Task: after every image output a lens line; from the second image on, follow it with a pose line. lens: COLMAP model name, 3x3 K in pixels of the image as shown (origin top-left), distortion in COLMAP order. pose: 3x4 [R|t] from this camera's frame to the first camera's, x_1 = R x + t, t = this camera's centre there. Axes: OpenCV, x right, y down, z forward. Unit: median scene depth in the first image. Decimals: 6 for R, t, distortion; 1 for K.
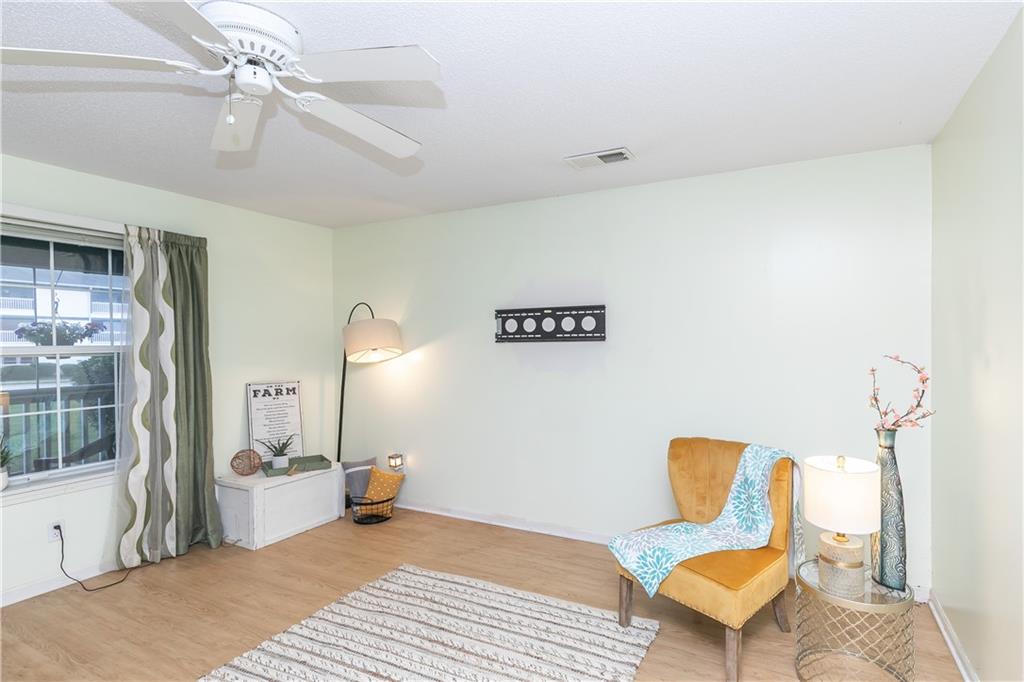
lens RADIAL K [[487.6, 0, 512.0], [0, 487.6, 352.0], [0, 0, 1]] dist [0.000861, 0.000198]
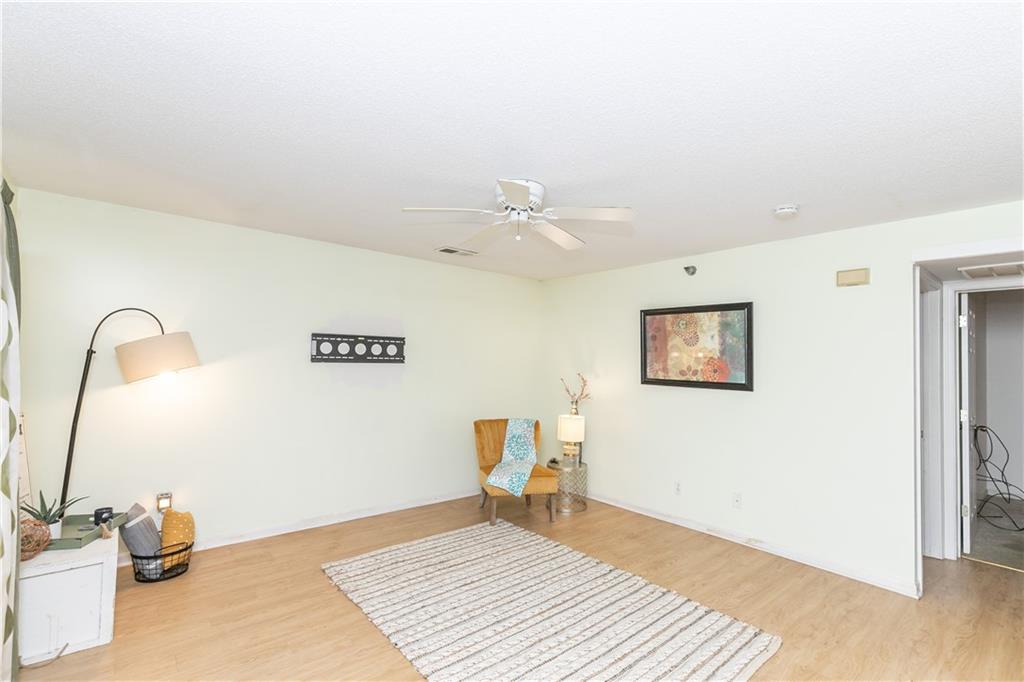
lens RADIAL K [[468.6, 0, 513.3], [0, 468.6, 364.9], [0, 0, 1]] dist [-0.000854, -0.000355]
pose [[0.409754, 0.017776, 0.912023, -0.866921], [0.003681, 0.999770, -0.021140, 0.011310], [-0.912189, 0.012020, 0.409594, 0.154255]]
